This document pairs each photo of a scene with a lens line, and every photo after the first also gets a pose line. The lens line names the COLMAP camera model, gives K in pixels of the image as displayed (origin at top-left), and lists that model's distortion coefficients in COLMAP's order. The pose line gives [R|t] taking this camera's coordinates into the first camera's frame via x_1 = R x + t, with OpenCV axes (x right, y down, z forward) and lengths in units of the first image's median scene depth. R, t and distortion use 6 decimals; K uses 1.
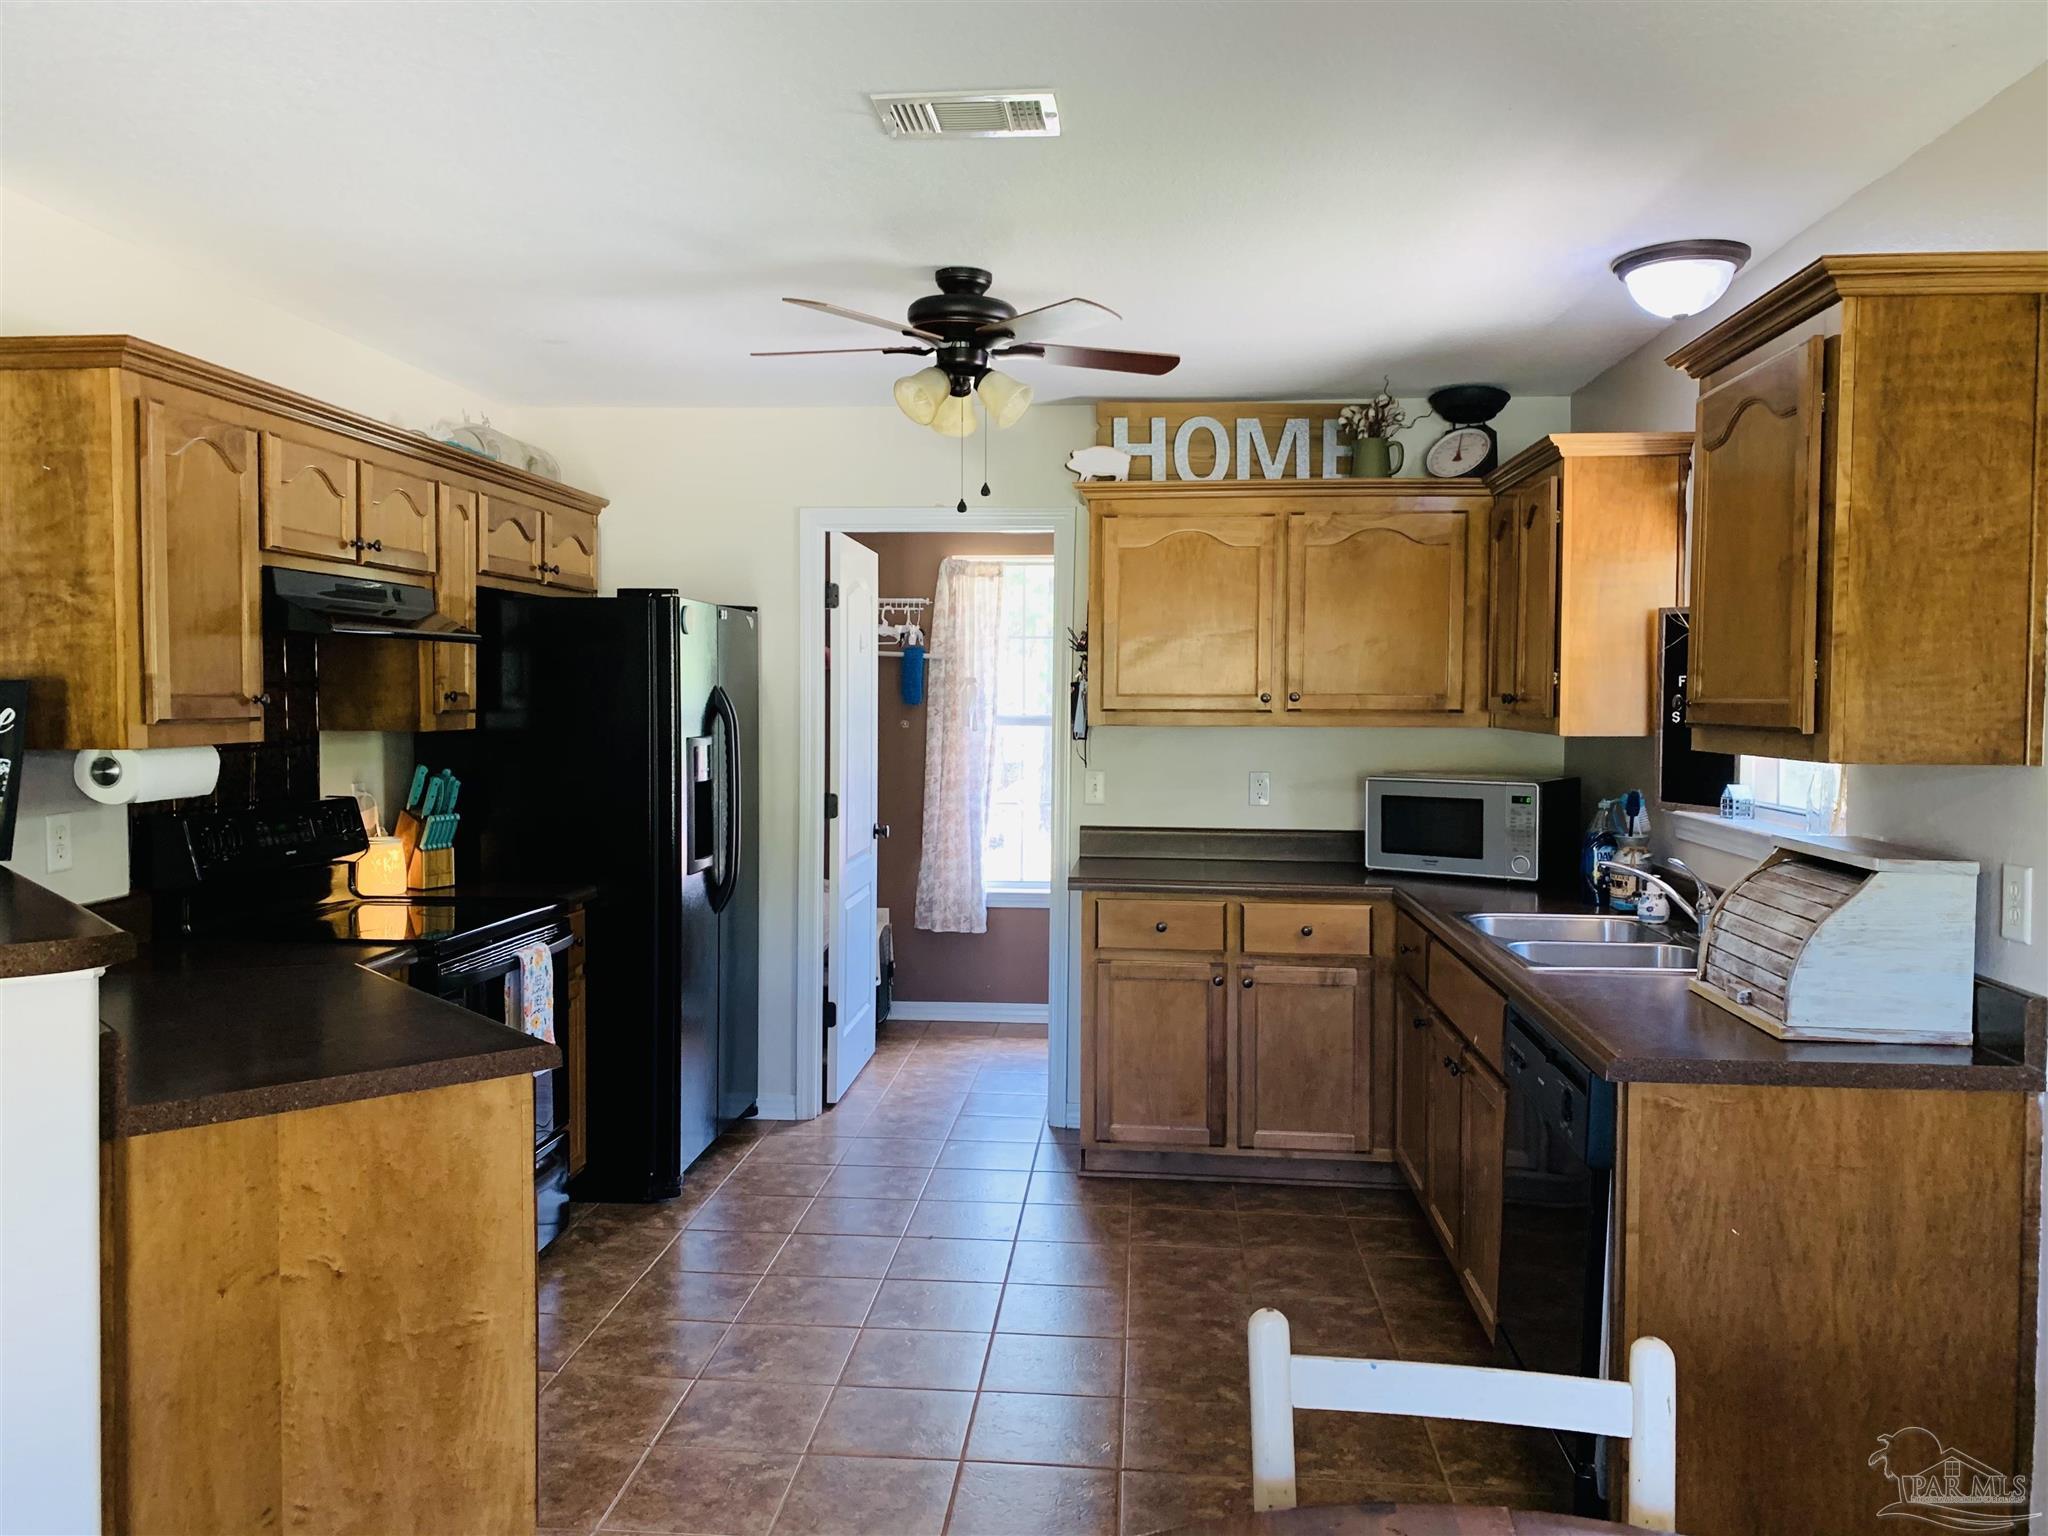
lens RADIAL K [[1552.4, 0, 999.8], [0, 1552.4, 753.0], [0, 0, 1]] dist [0.108111, -0.157601]
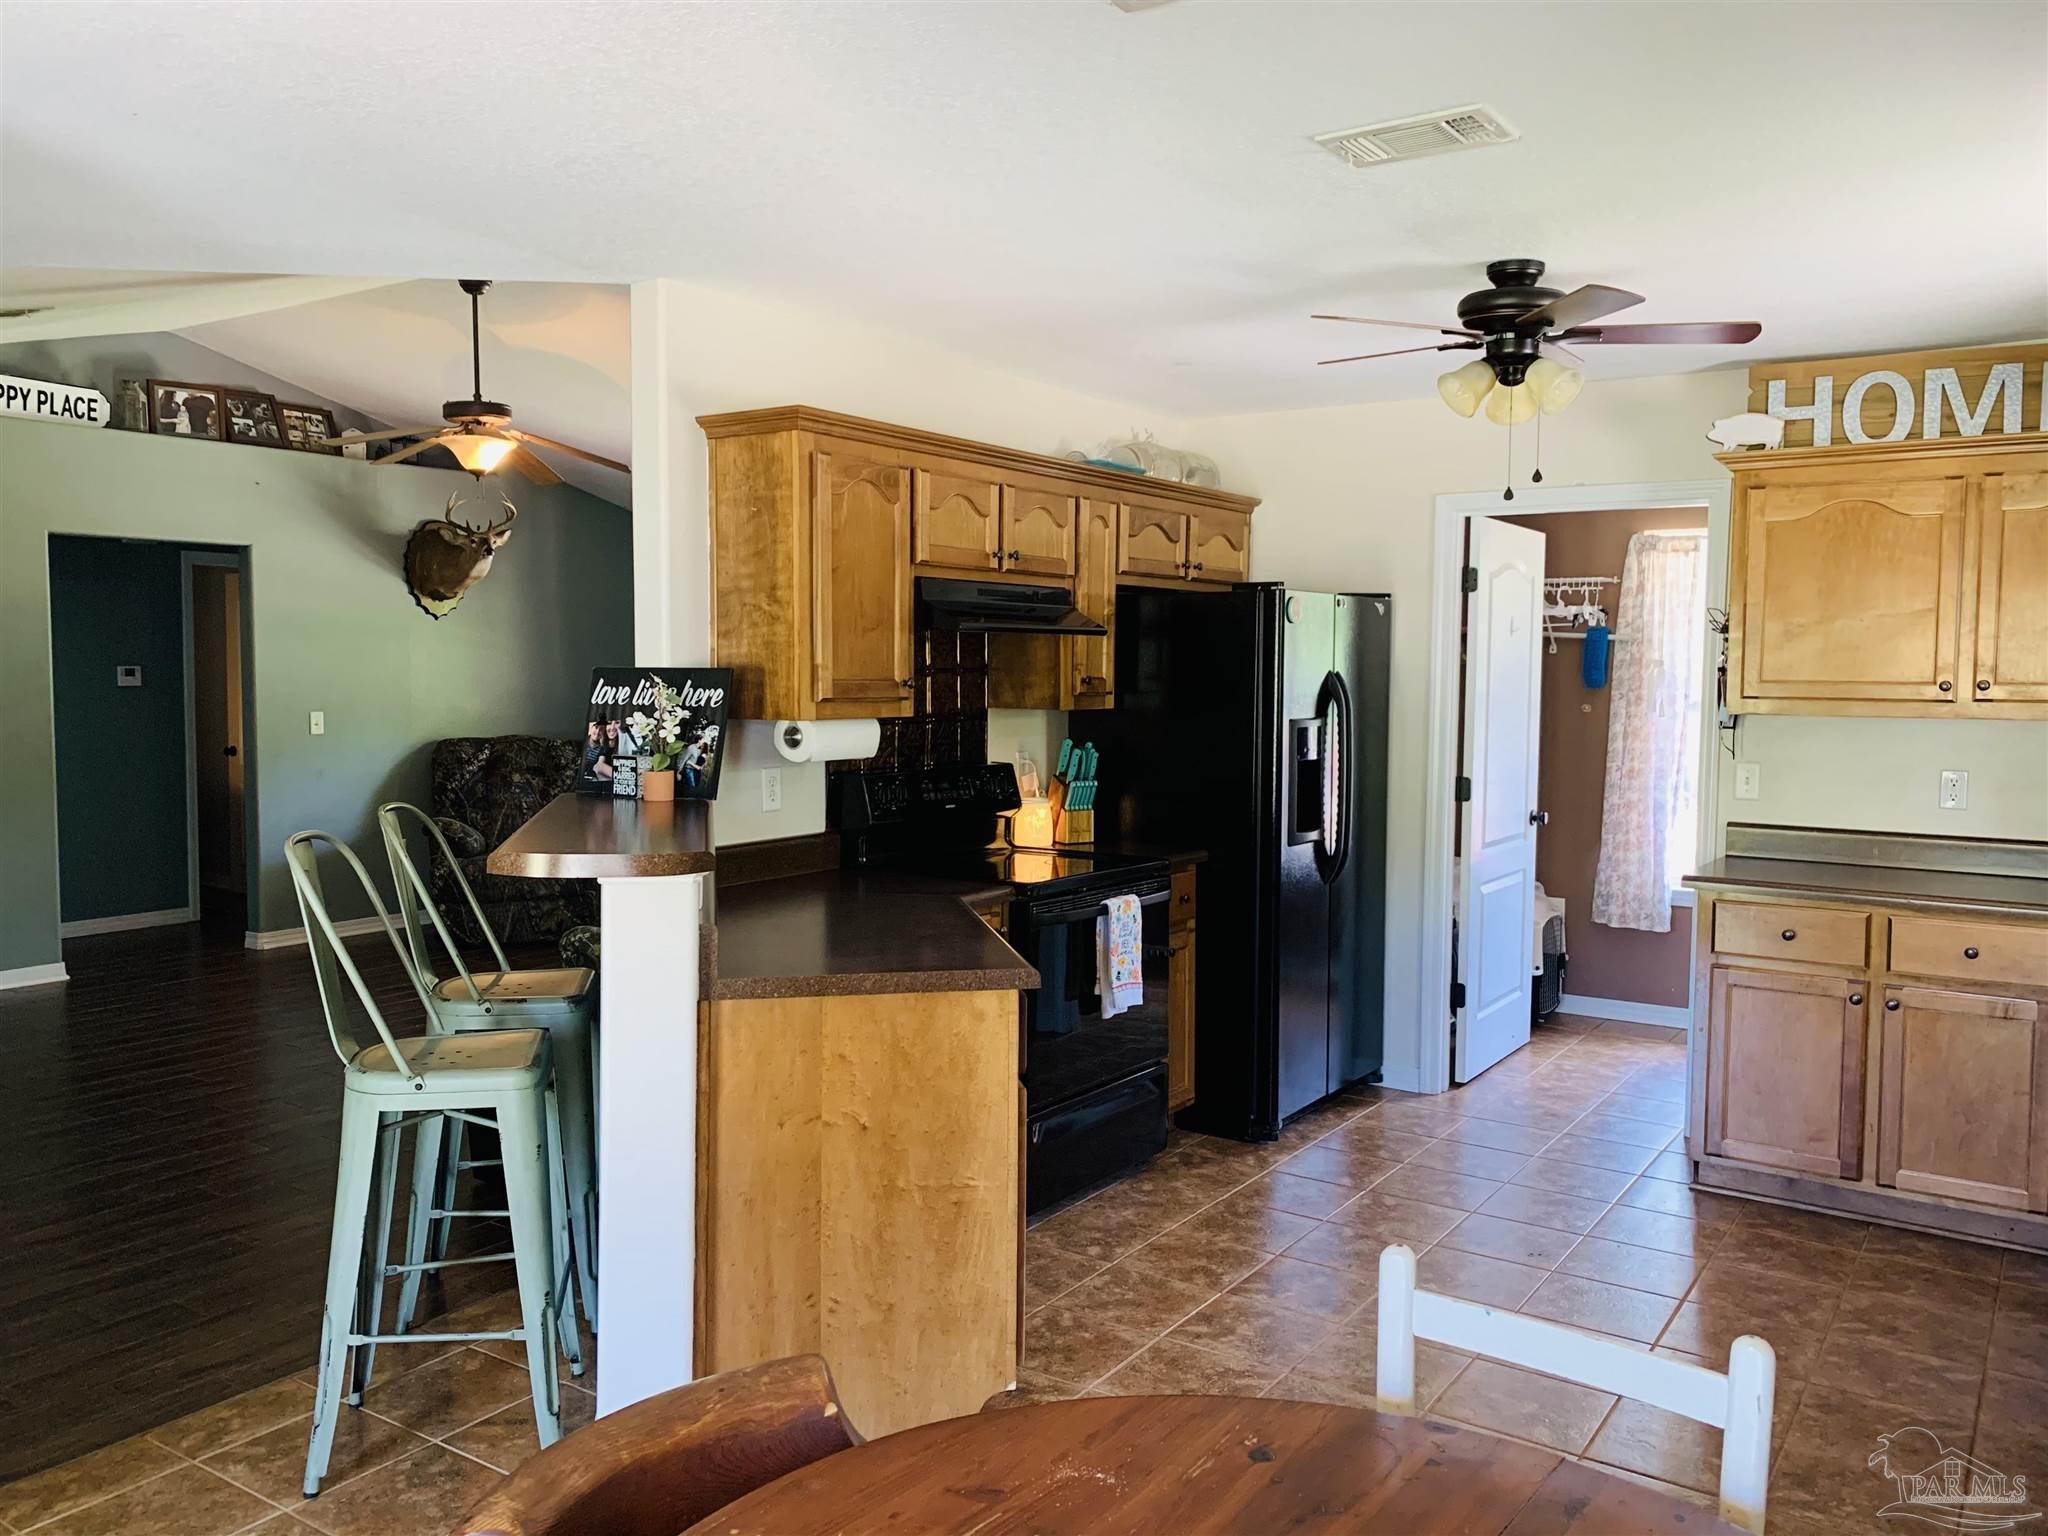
lens RADIAL K [[1559.5, 0, 1010.6], [0, 1559.5, 752.9], [0, 0, 1]] dist [0.032553, -0.040138]
pose [[0.872682, 0.029809, -0.487378, 0.166145], [-0.022954, 0.999536, 0.020034, -0.003879], [0.487749, -0.006296, 0.872961, -0.034988]]
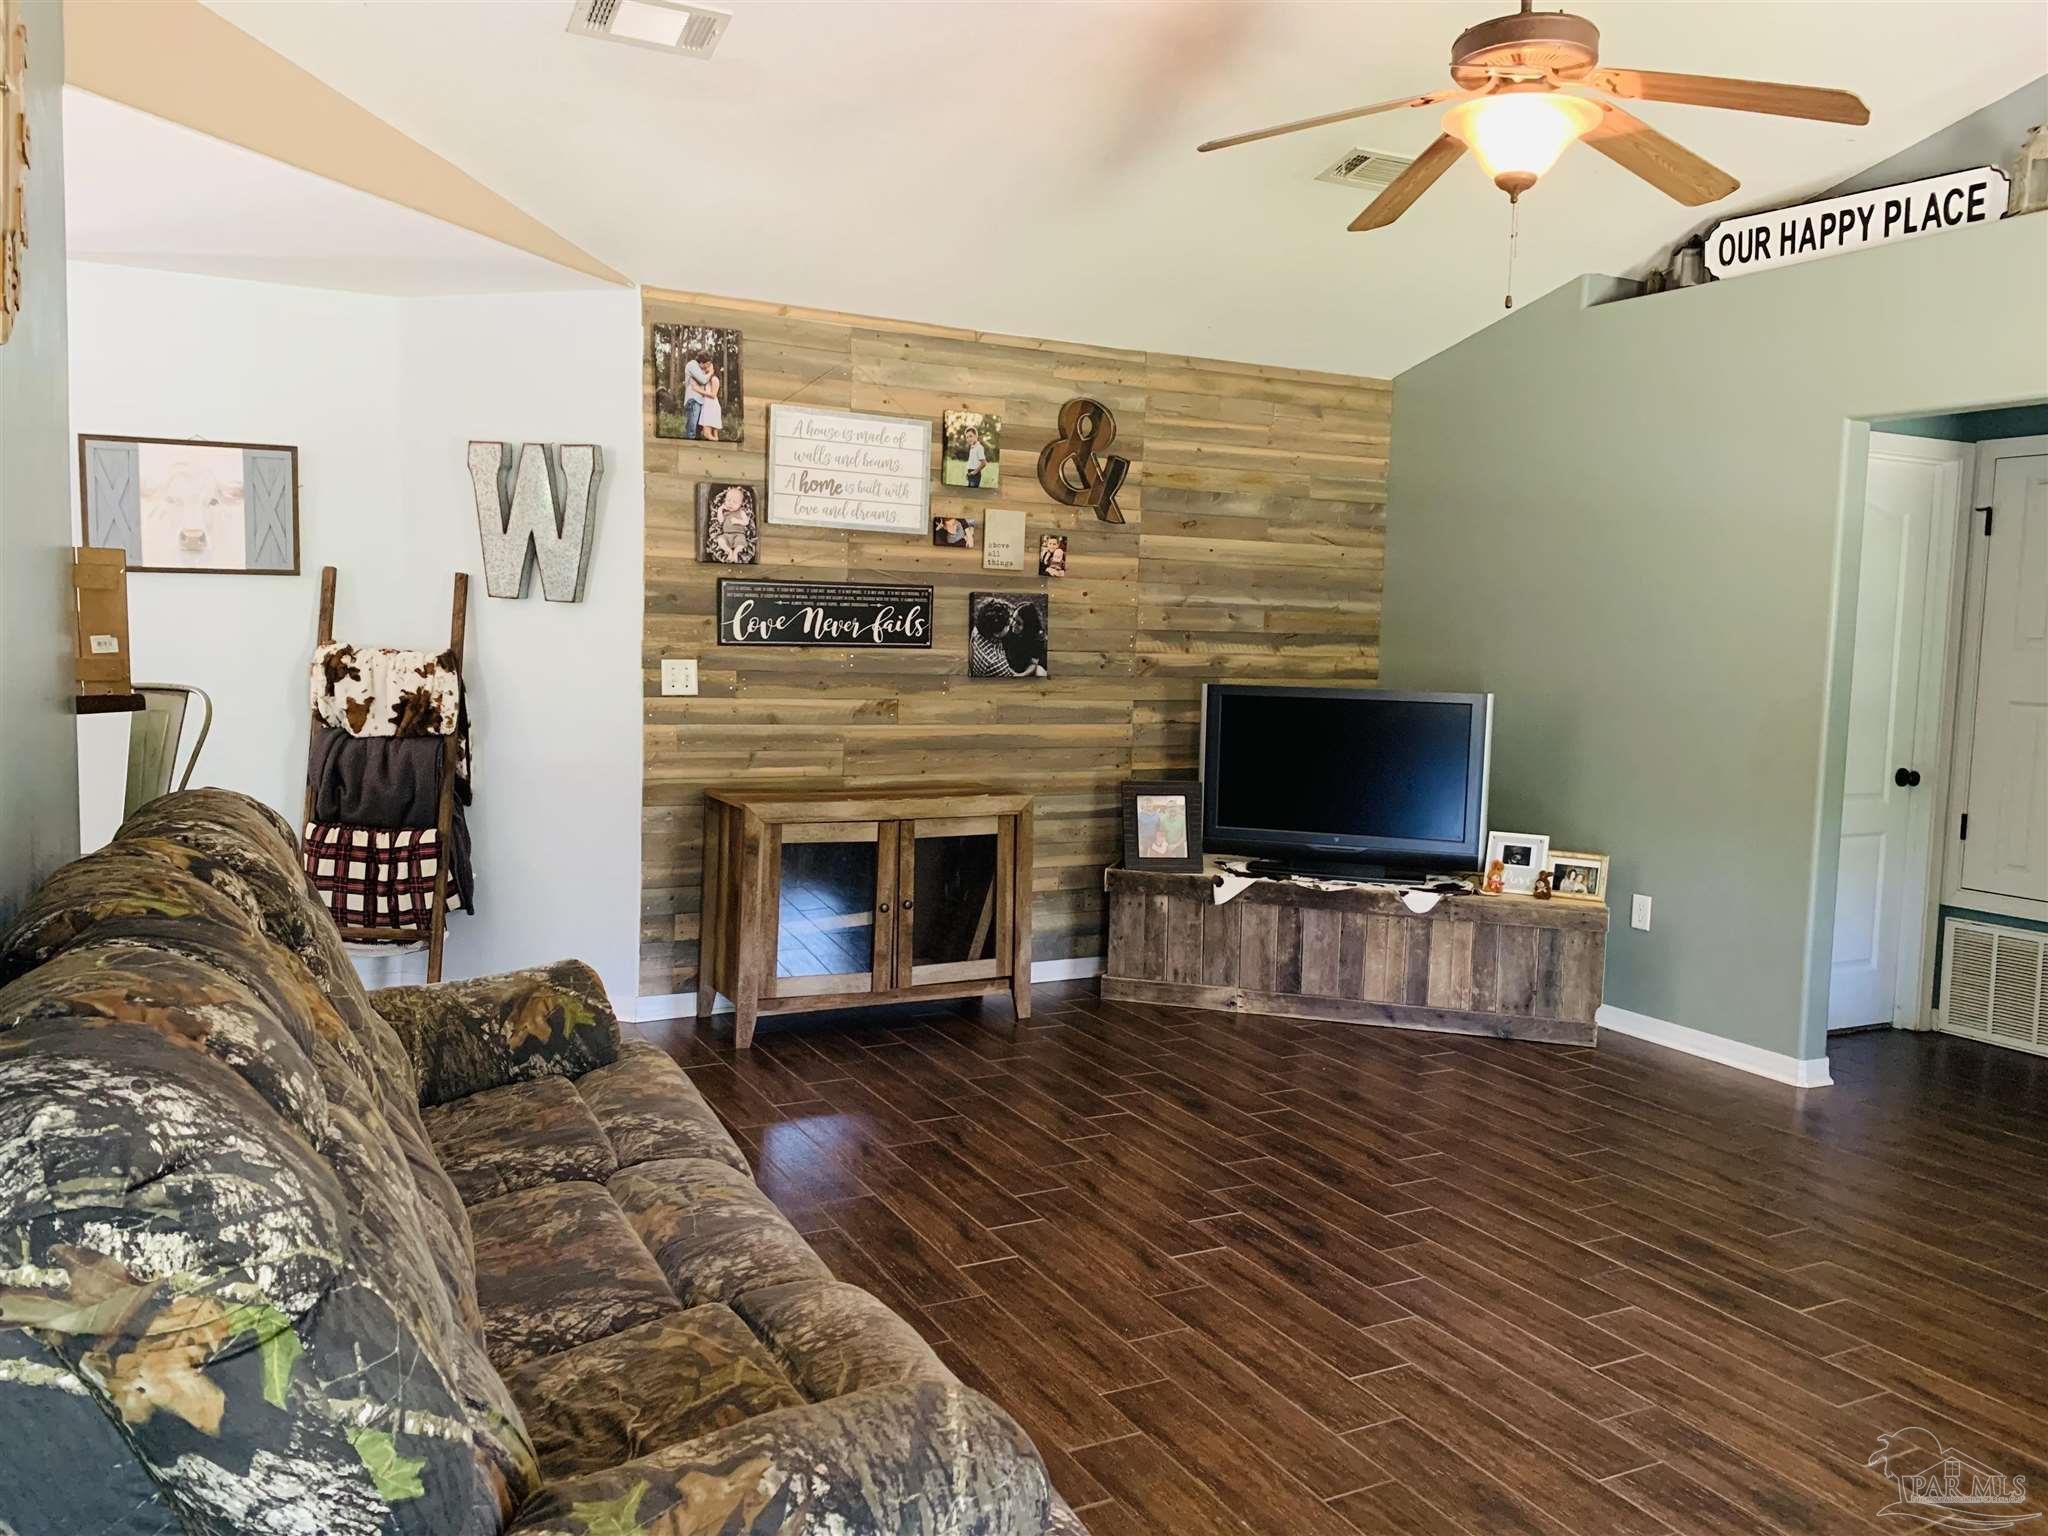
lens RADIAL K [[1546.9, 0, 993.9], [0, 1546.9, 759.0], [0, 0, 1]] dist [0.004089, -0.007214]
pose [[-0.846160, 0.019613, -0.532567, -0.462389], [-0.051993, 0.991517, 0.119123, -0.043434], [0.530386, 0.128487, -0.837963, 1.582508]]
